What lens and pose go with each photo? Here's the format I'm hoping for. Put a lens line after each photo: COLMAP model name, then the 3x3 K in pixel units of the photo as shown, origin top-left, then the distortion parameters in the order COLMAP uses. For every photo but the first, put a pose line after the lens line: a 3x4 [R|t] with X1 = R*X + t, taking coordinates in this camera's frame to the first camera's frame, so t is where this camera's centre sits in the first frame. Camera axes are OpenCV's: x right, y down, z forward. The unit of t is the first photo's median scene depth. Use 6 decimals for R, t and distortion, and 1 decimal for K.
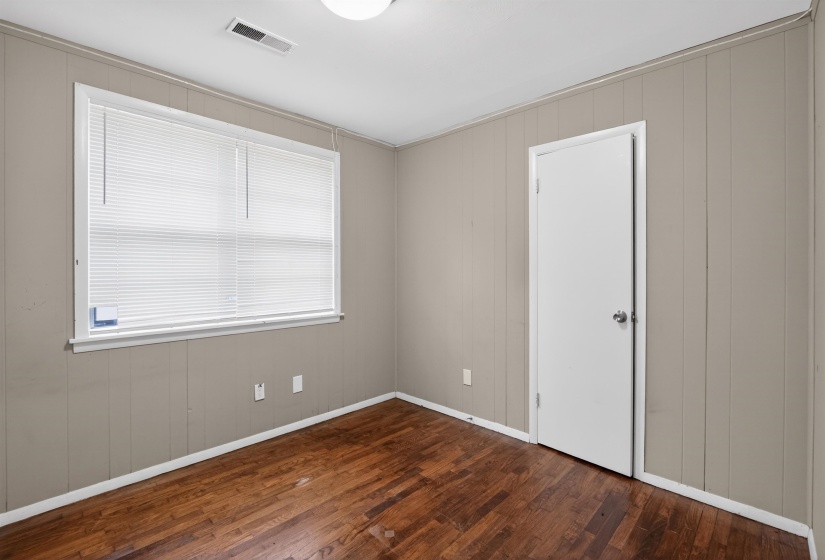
lens RADIAL K [[377.8, 0, 409.7], [0, 377.8, 273.8], [0, 0, 1]] dist [-0.010547, 0.000100]
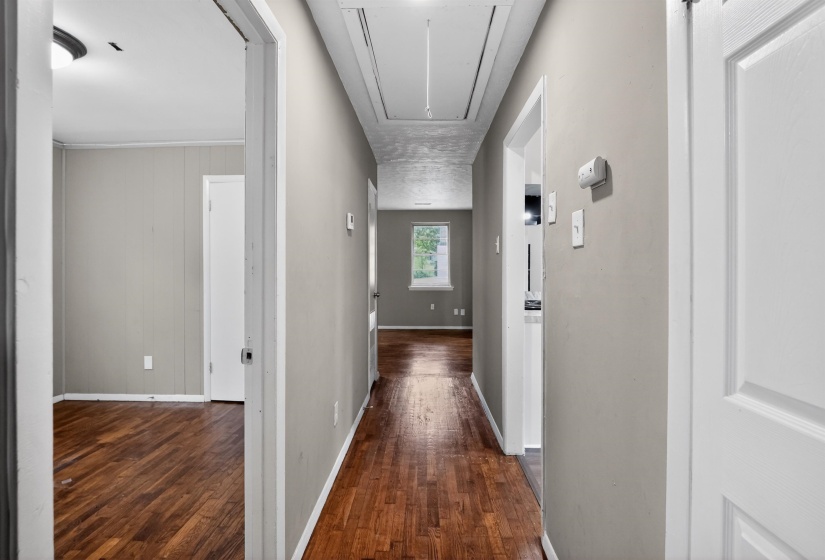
lens RADIAL K [[377.8, 0, 407.7], [0, 377.8, 269.1], [0, 0, 1]] dist [-0.010547, 0.000100]
pose [[0.746421, 0.001043, 0.665473, -0.025829], [0.008764, 0.999897, -0.011398, 0.011958], [-0.665416, 0.014340, 0.746335, -0.510407]]
